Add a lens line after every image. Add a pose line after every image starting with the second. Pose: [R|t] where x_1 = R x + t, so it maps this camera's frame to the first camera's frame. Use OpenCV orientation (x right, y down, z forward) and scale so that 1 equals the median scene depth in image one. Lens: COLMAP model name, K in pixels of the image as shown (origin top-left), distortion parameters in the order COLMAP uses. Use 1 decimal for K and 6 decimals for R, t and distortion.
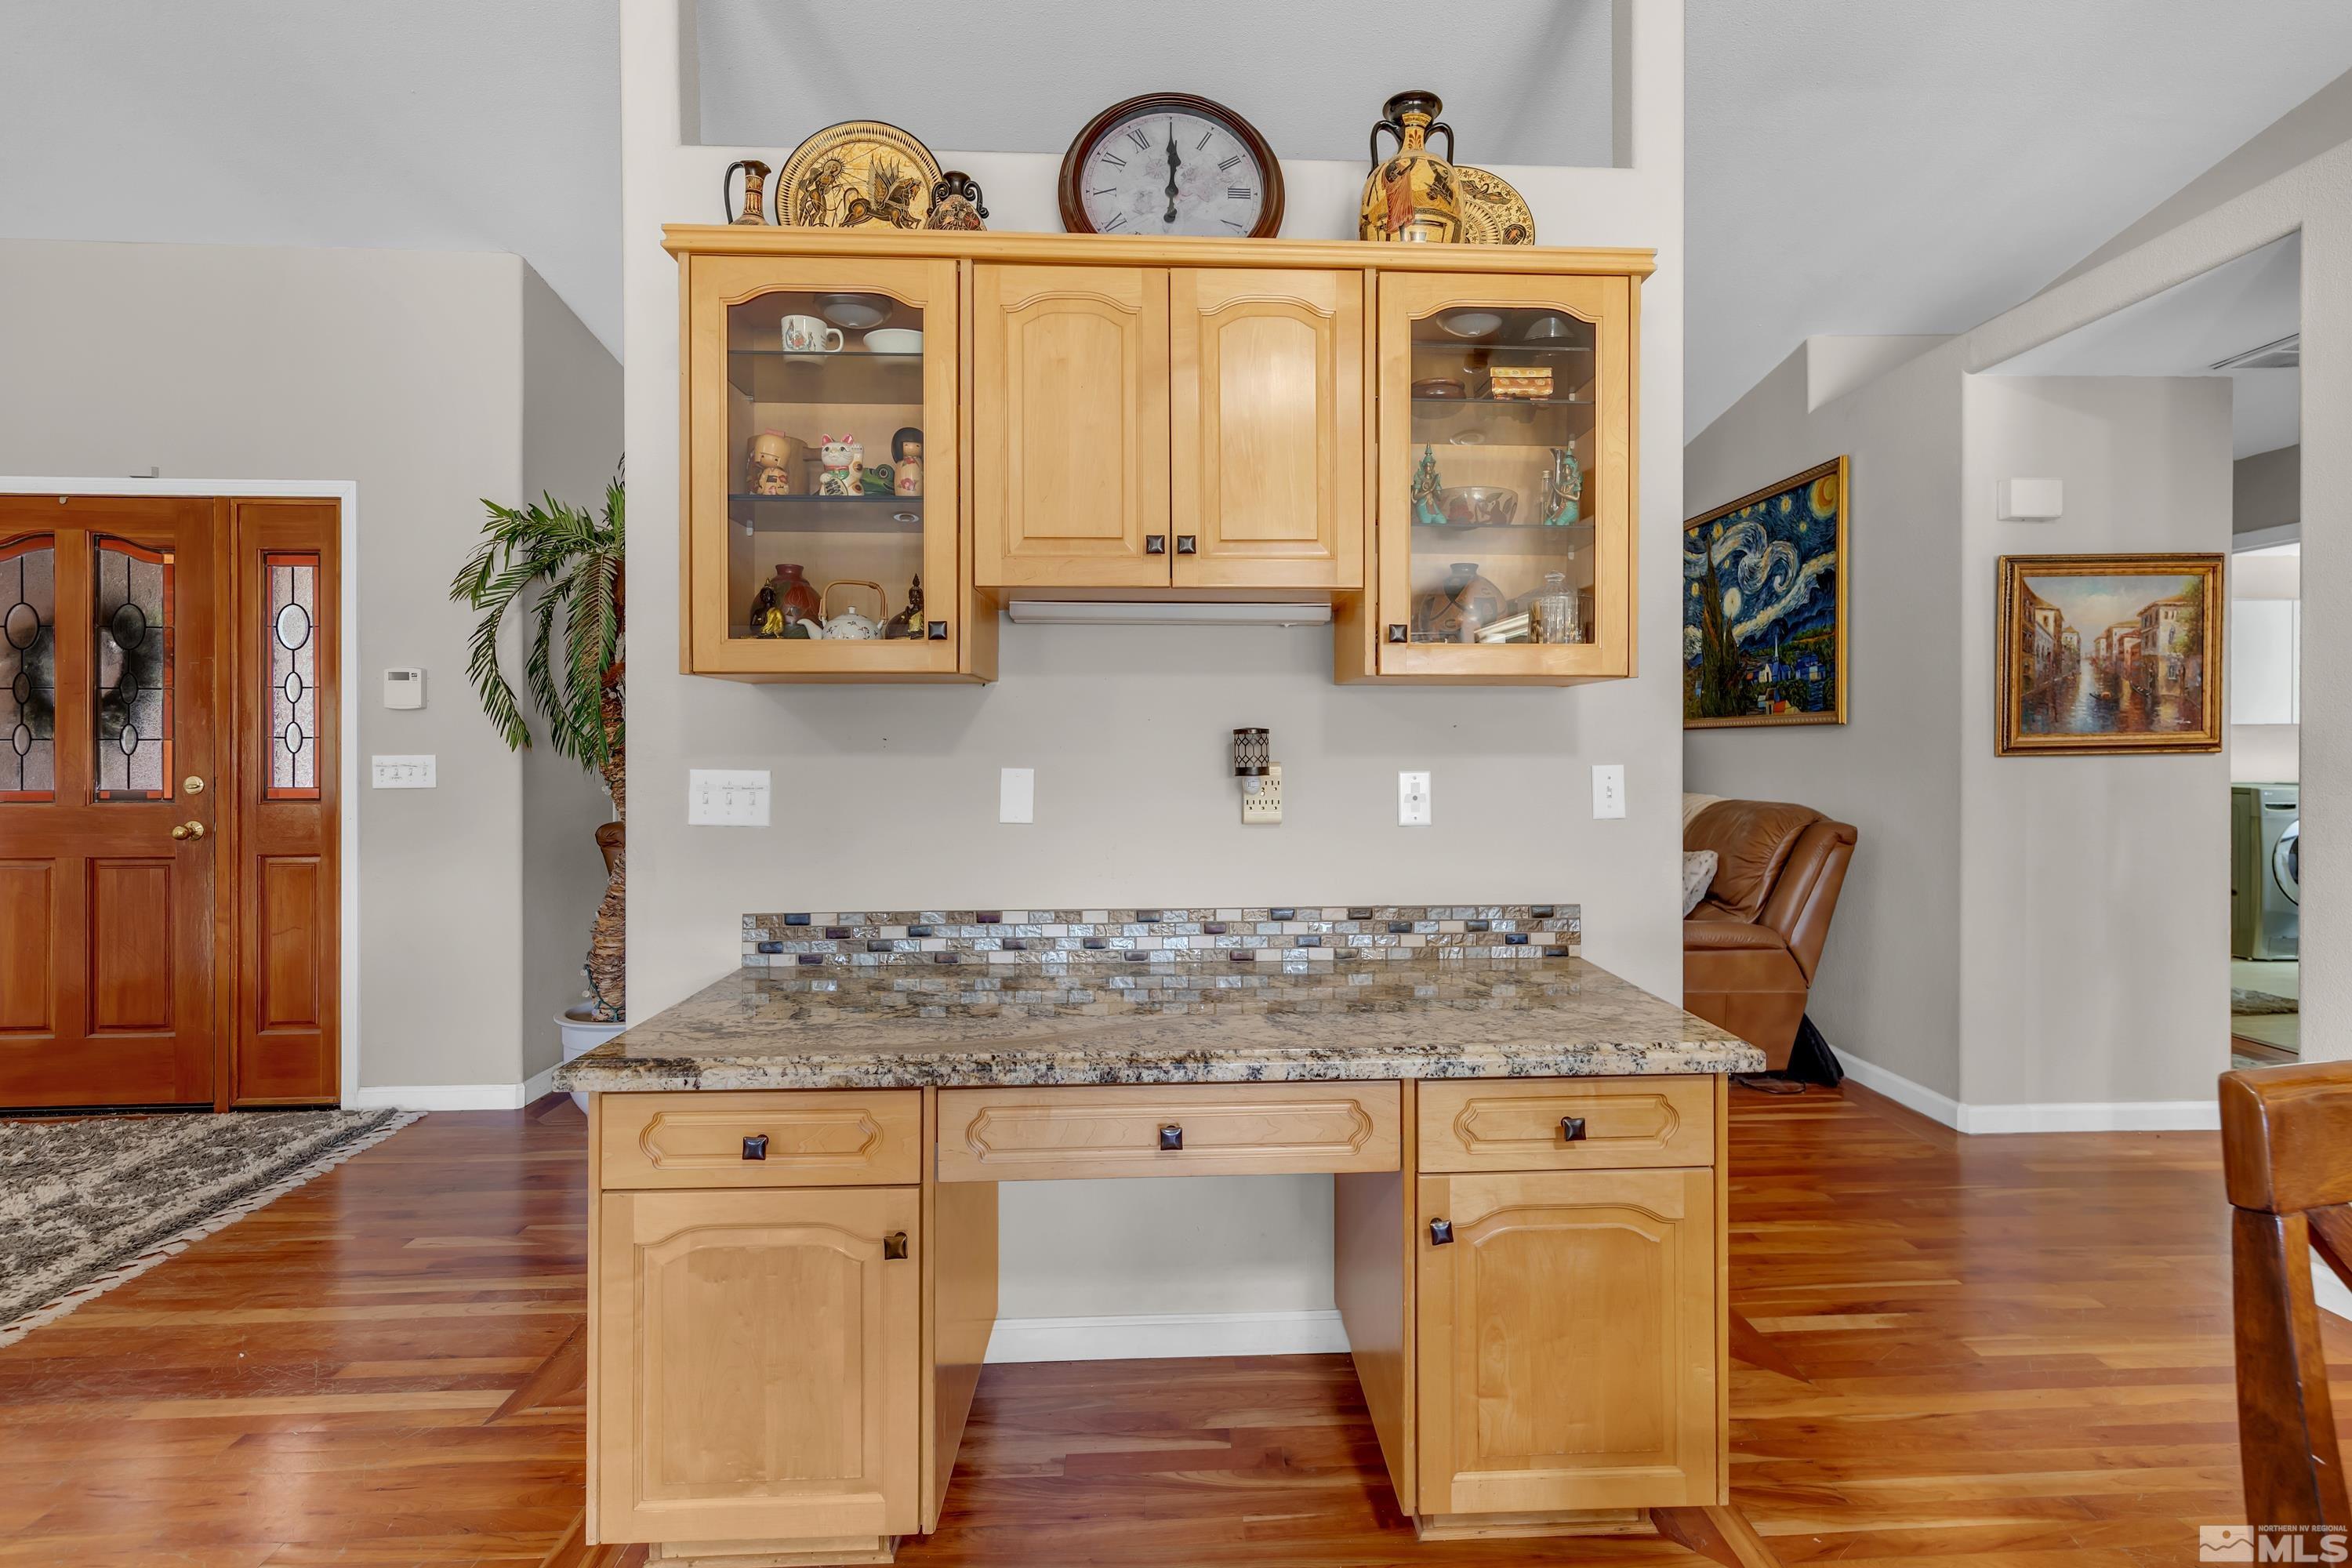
lens RADIAL K [[1081.0, 0, 1214.4], [0, 1081.0, 746.1], [0, 0, 1]] dist [0.000874, 0.001230]
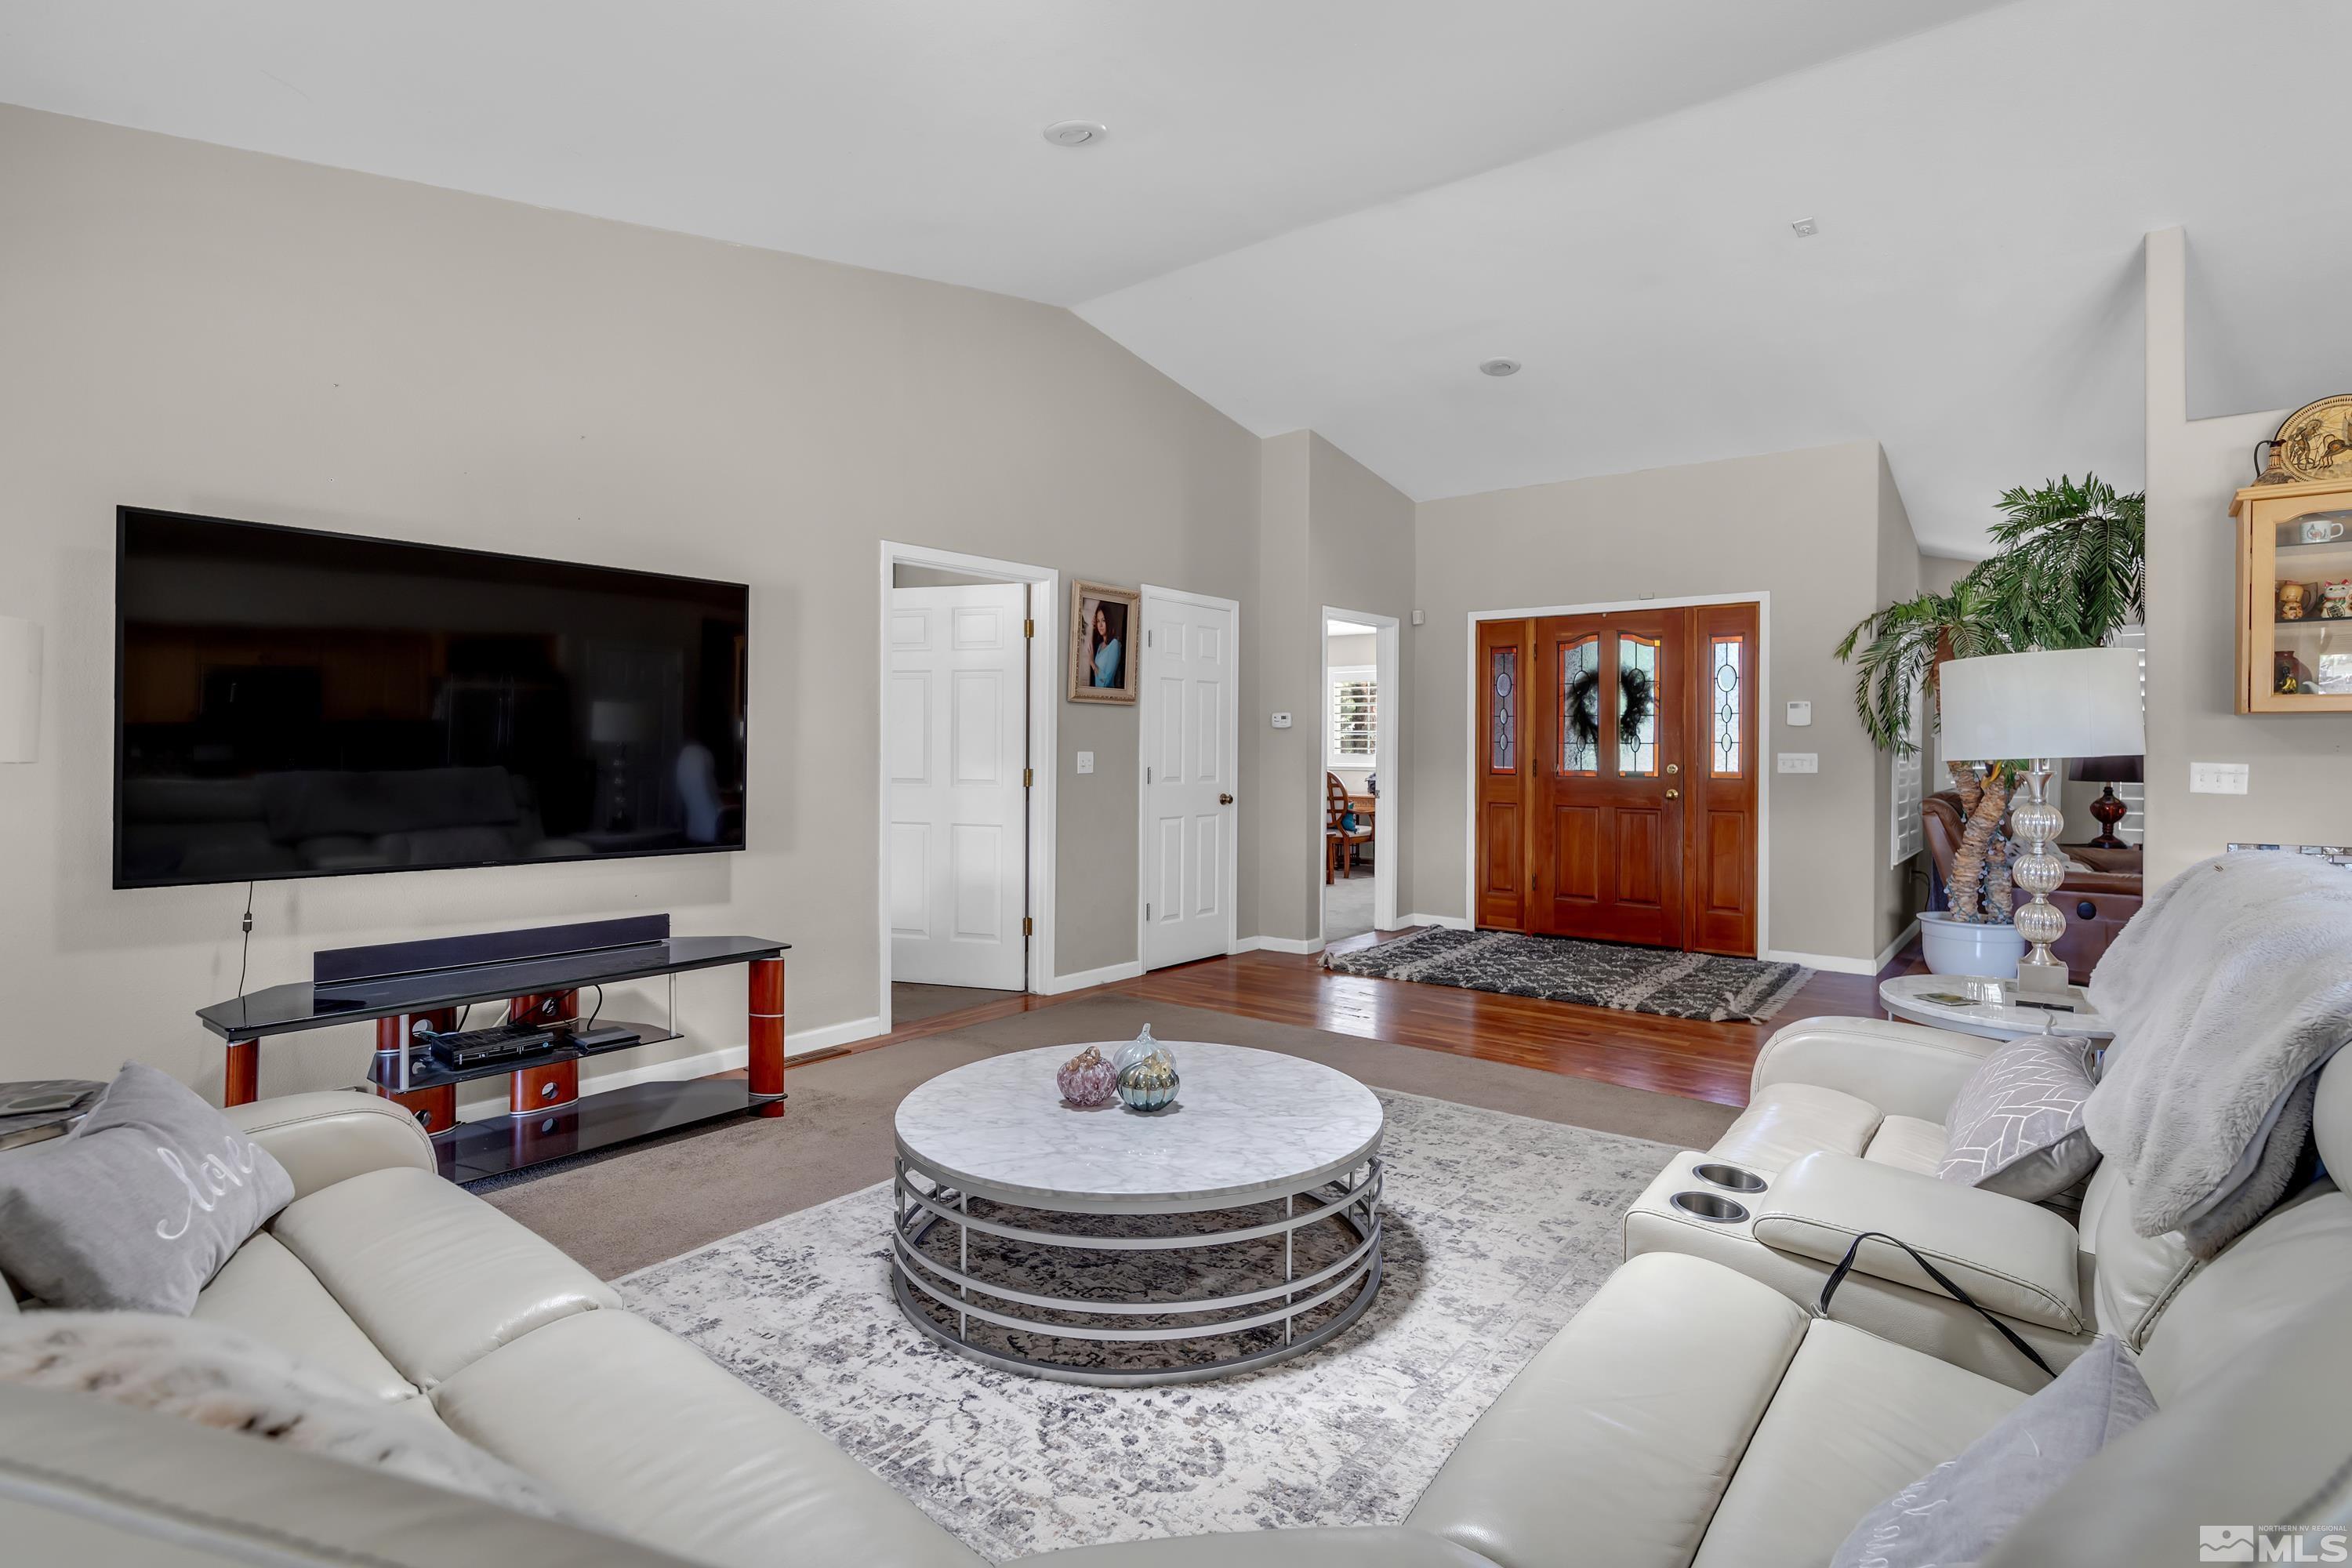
lens RADIAL K [[1165.8, 0, 1172.6], [0, 1165.8, 756.0], [0, 0, 1]] dist [-0.008088, 0.003048]
pose [[0.744702, 0.011366, -0.667301, -0.296523], [-0.007436, 0.999934, 0.008734, 0.003824], [0.667356, -0.001543, 0.744737, -1.049300]]
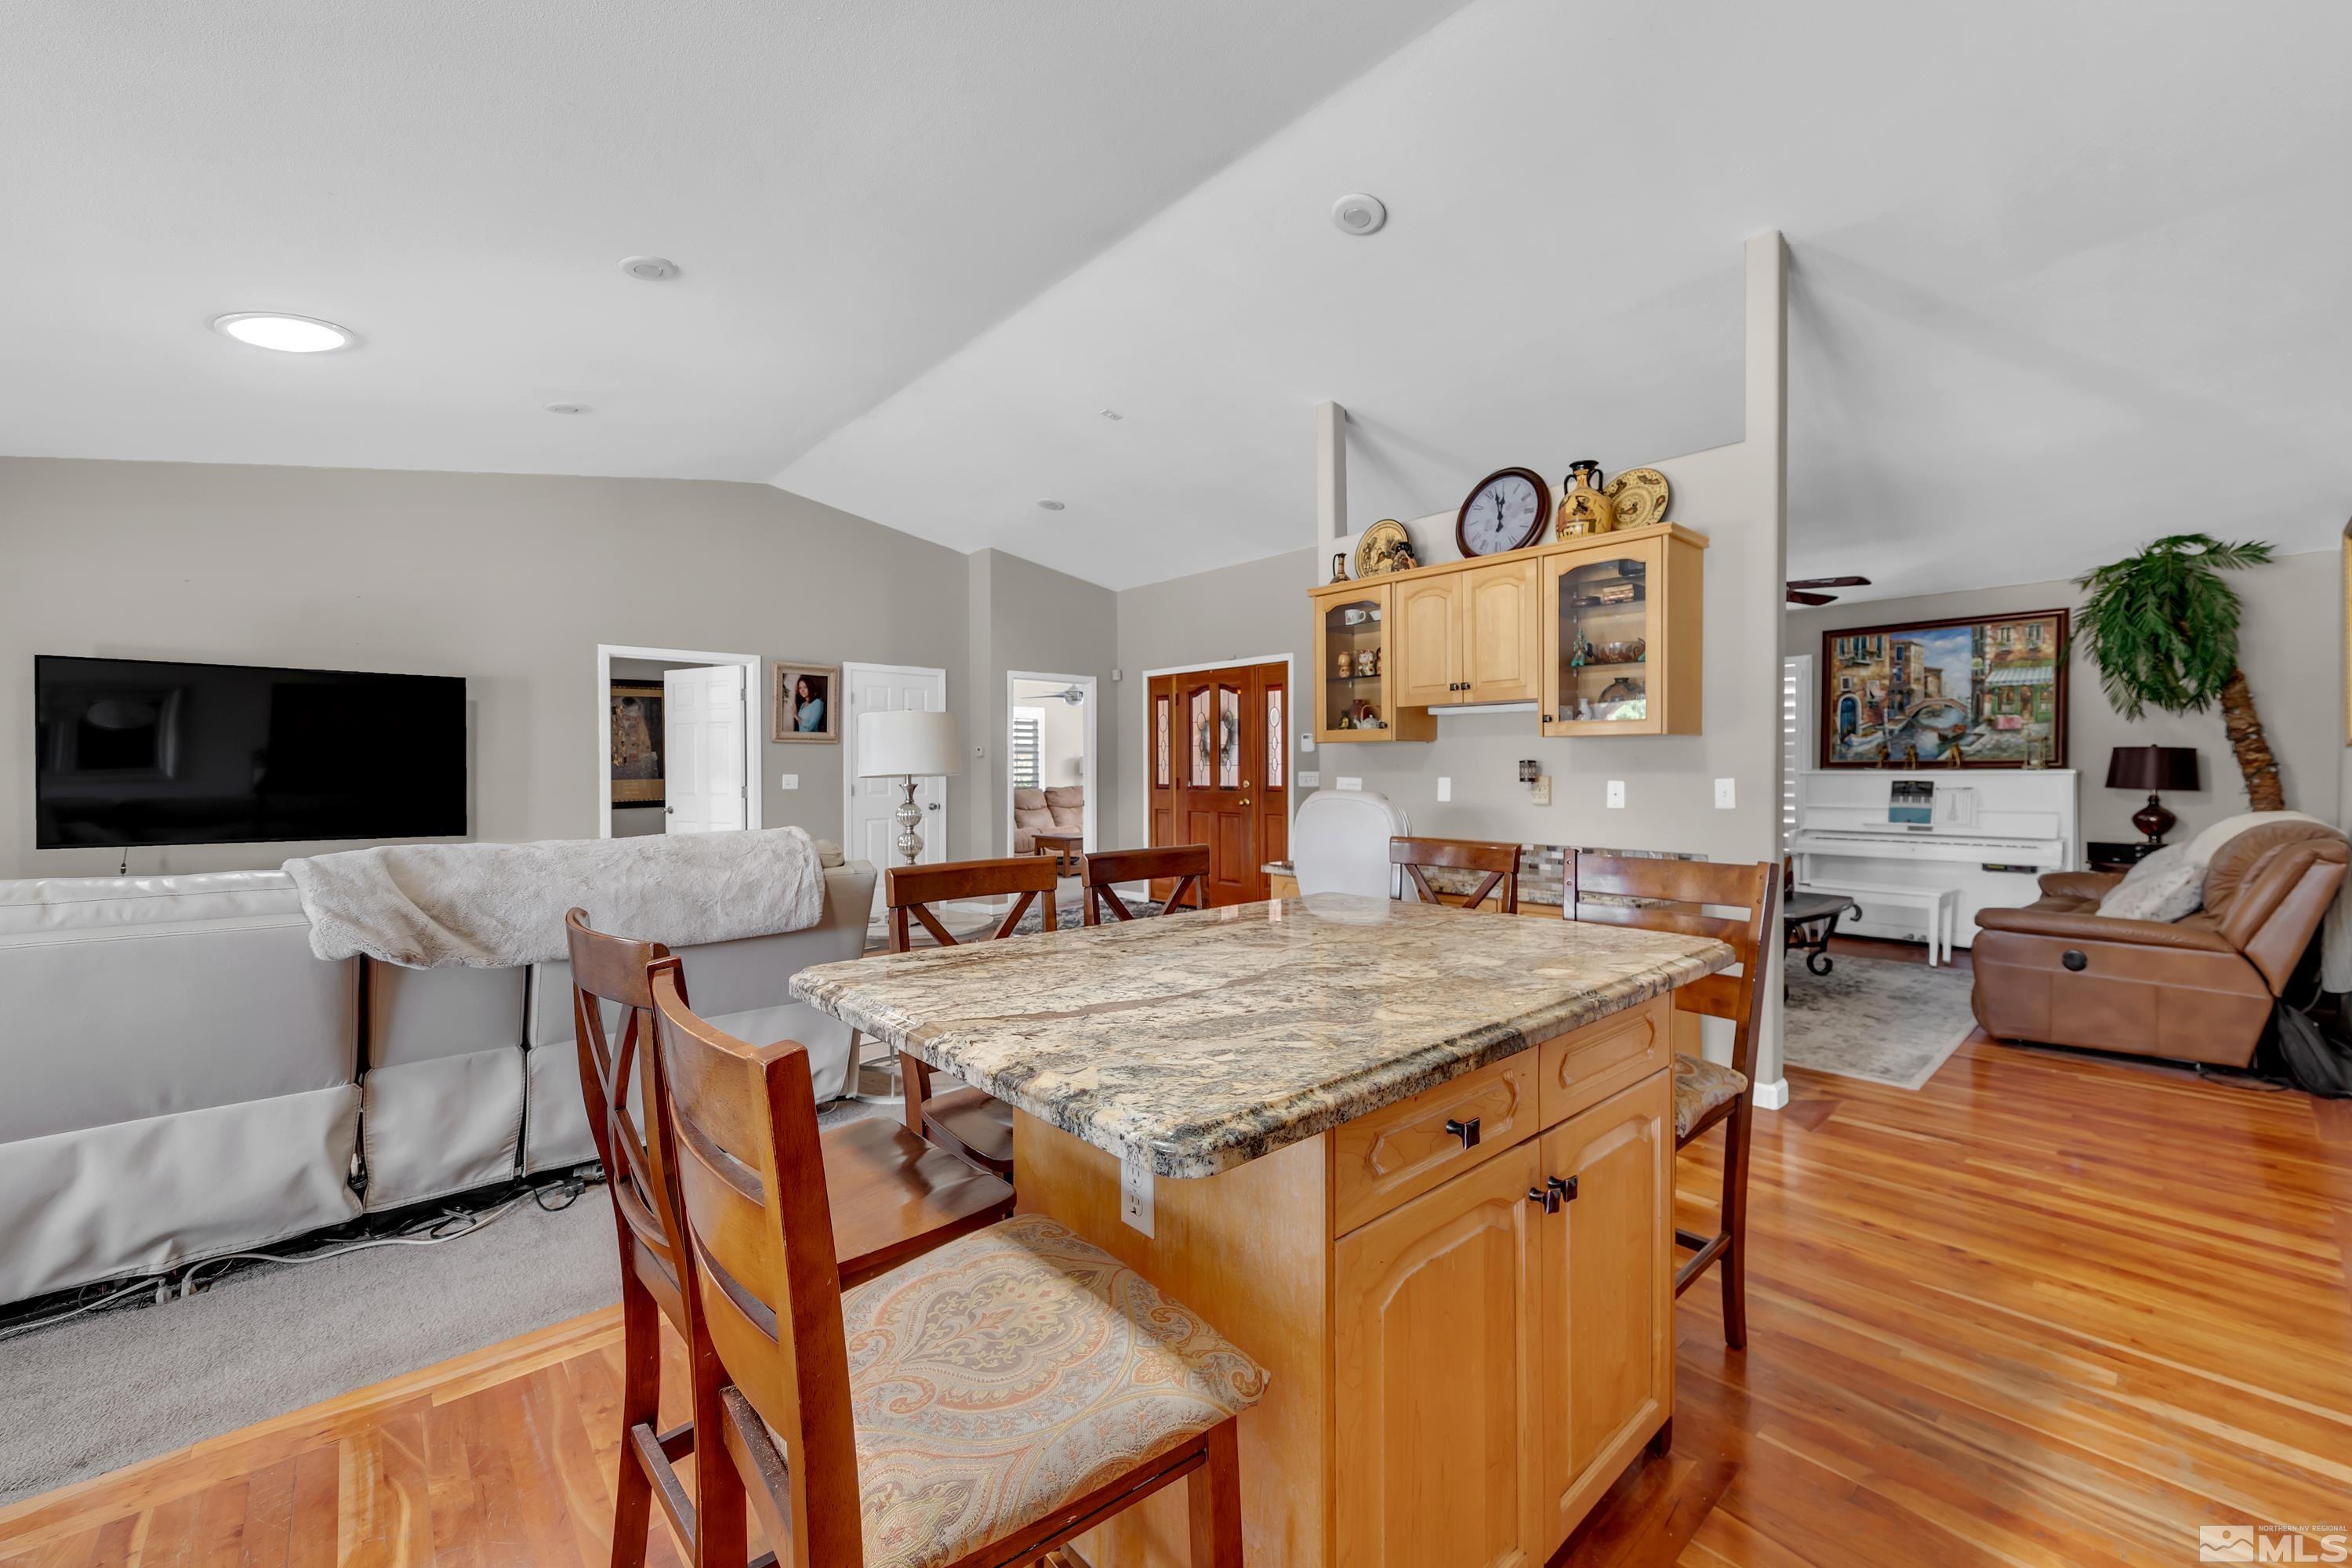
lens RADIAL K [[928.8, 0, 1192.5], [0, 928.8, 766.8], [0, 0, 1]] dist [-0.003548, 0.000301]
pose [[0.621210, -0.000008, -0.783644, 0.674473], [0.001098, 0.999999, 0.000860, -0.003601], [0.783643, -0.001395, 0.621209, -0.427648]]
